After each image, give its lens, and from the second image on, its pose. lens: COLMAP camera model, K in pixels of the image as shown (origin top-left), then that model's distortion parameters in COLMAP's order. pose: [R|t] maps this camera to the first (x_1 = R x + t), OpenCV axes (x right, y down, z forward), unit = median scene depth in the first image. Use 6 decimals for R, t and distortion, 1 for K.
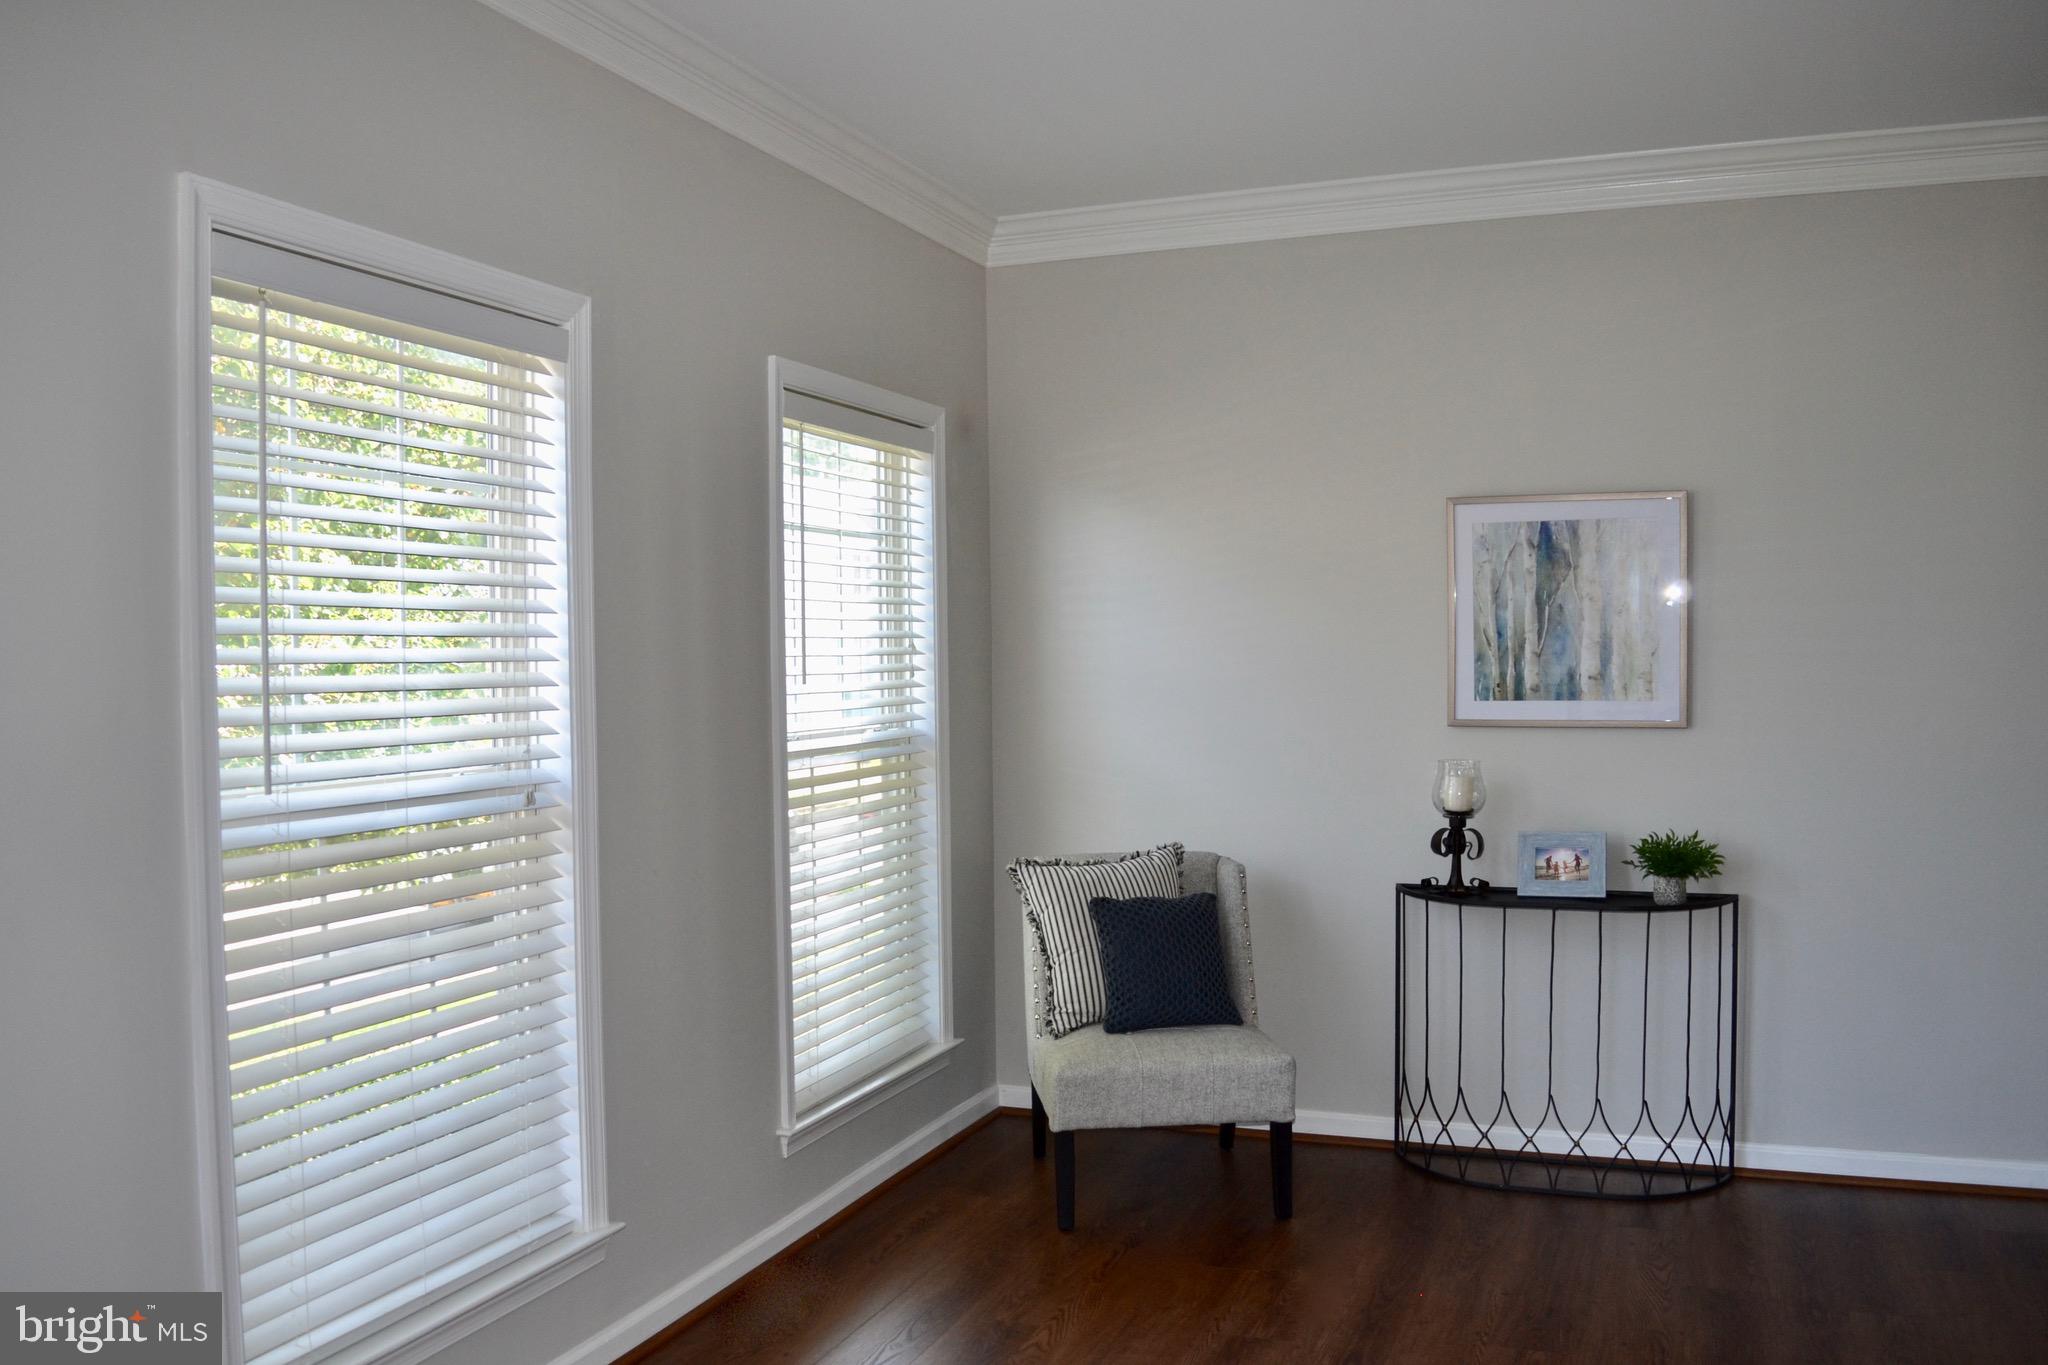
lens RADIAL K [[1712.0, 0, 1016.9], [0, 1712.0, 690.2], [0, 0, 1]] dist [-0.094926, 0.014745]
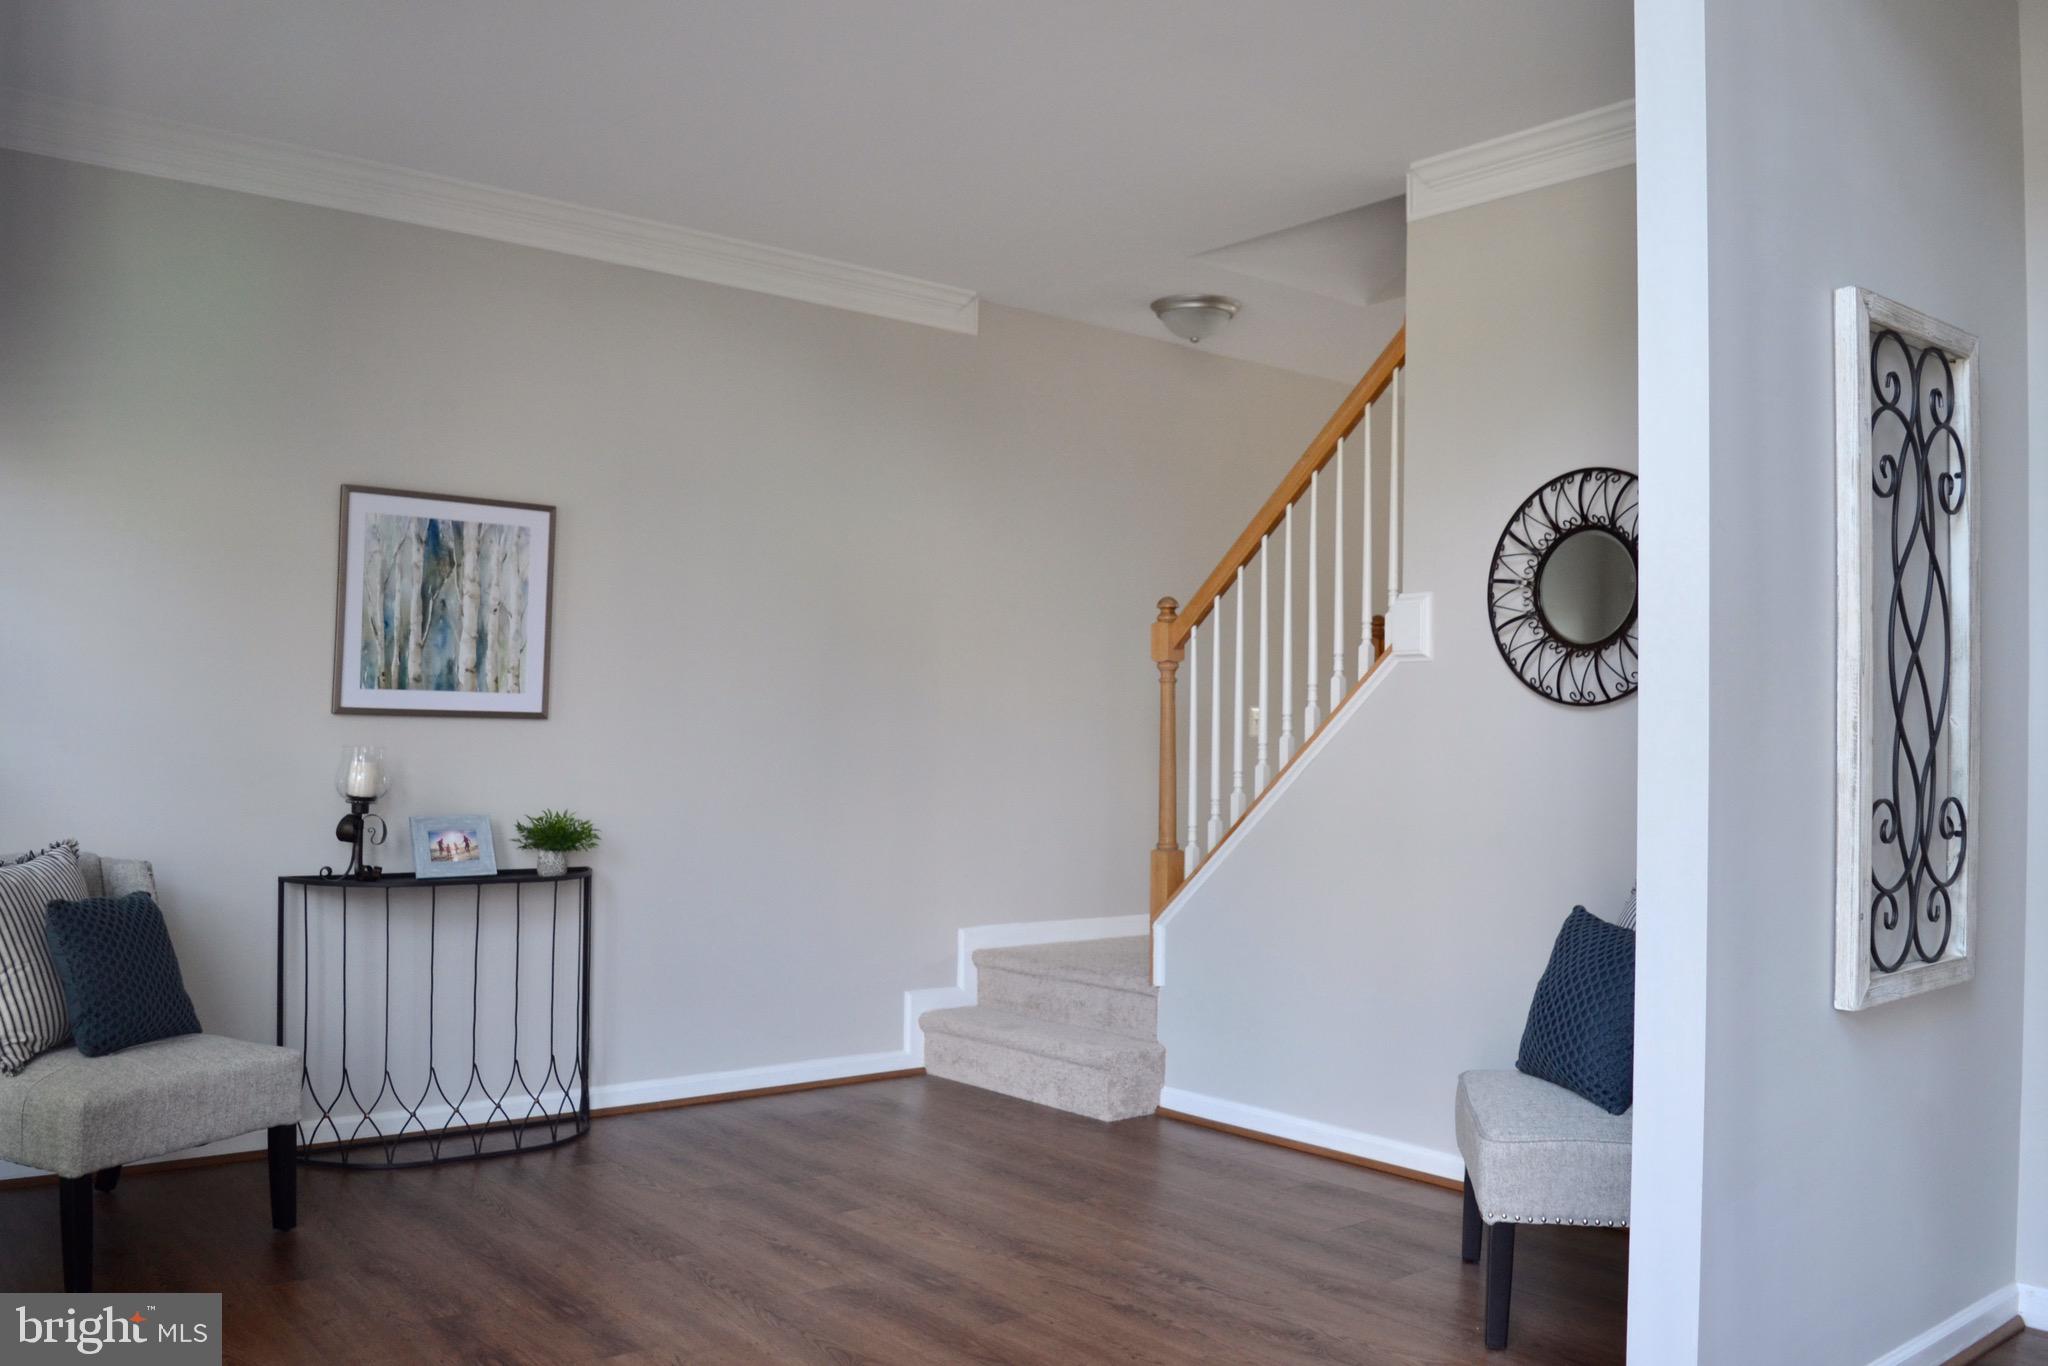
lens RADIAL K [[1712.0, 0, 1016.9], [0, 1712.0, 690.7], [0, 0, 1]] dist [-0.094926, 0.014745]
pose [[0.488113, 0.039094, 0.871905, -0.420250], [-0.009926, 0.999180, -0.039244, 0.043752], [-0.872724, 0.010501, 0.488101, 0.180410]]
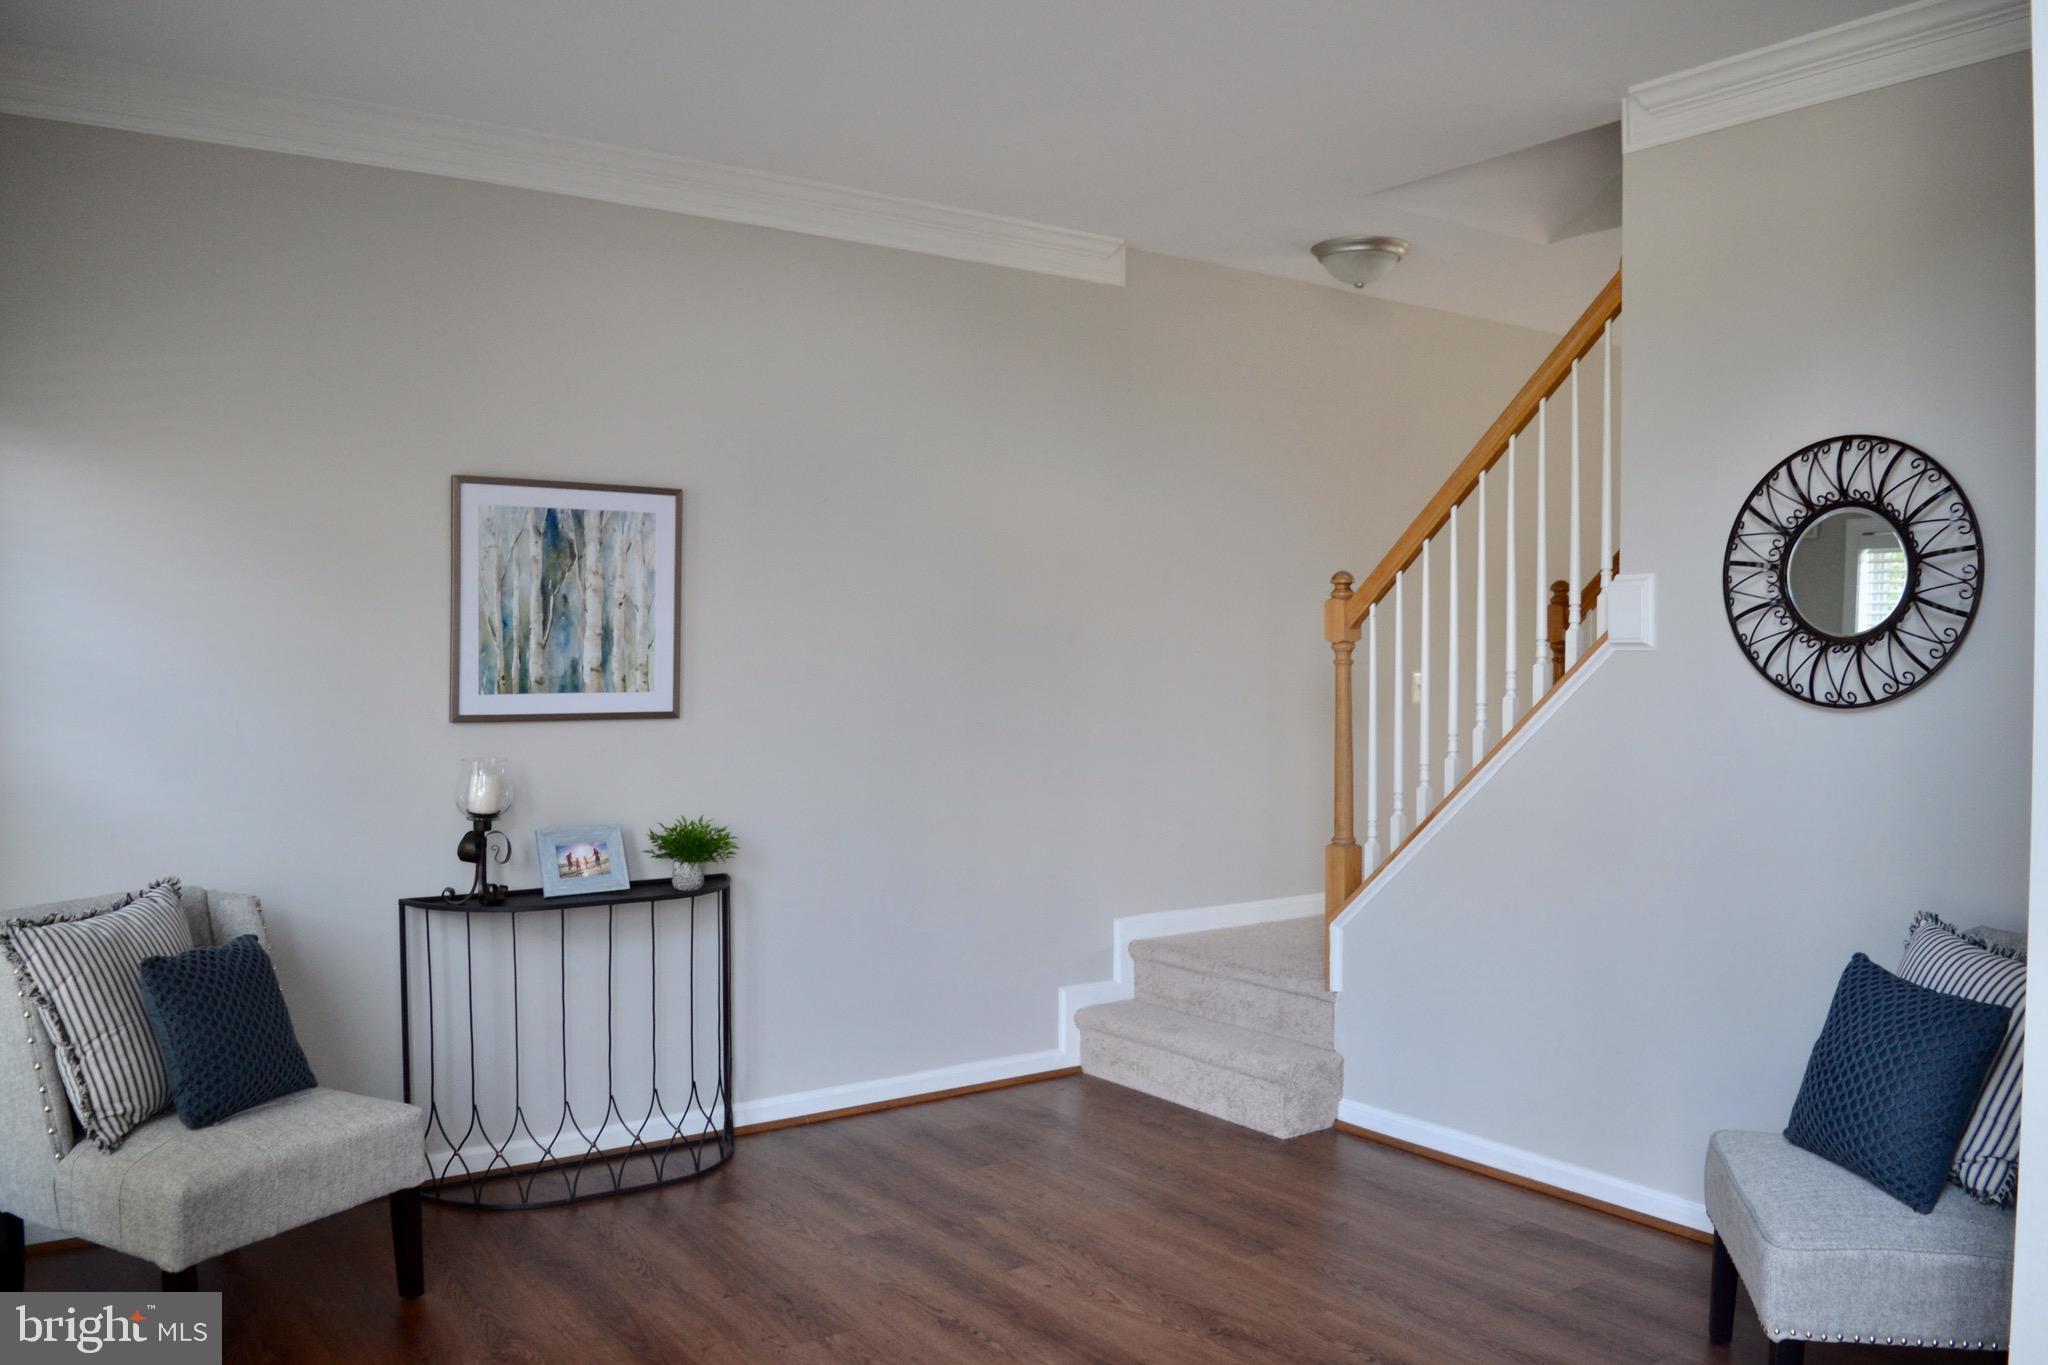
lens RADIAL K [[1636.4, 0, 1012.7], [0, 1636.4, 686.3], [0, 0, 1]] dist [-0.091747, 0.009916]
pose [[0.546994, -0.010061, 0.837076, -0.324134], [0.004216, 0.999948, 0.009263, -0.005458], [-0.837126, -0.001538, 0.547008, 0.273819]]
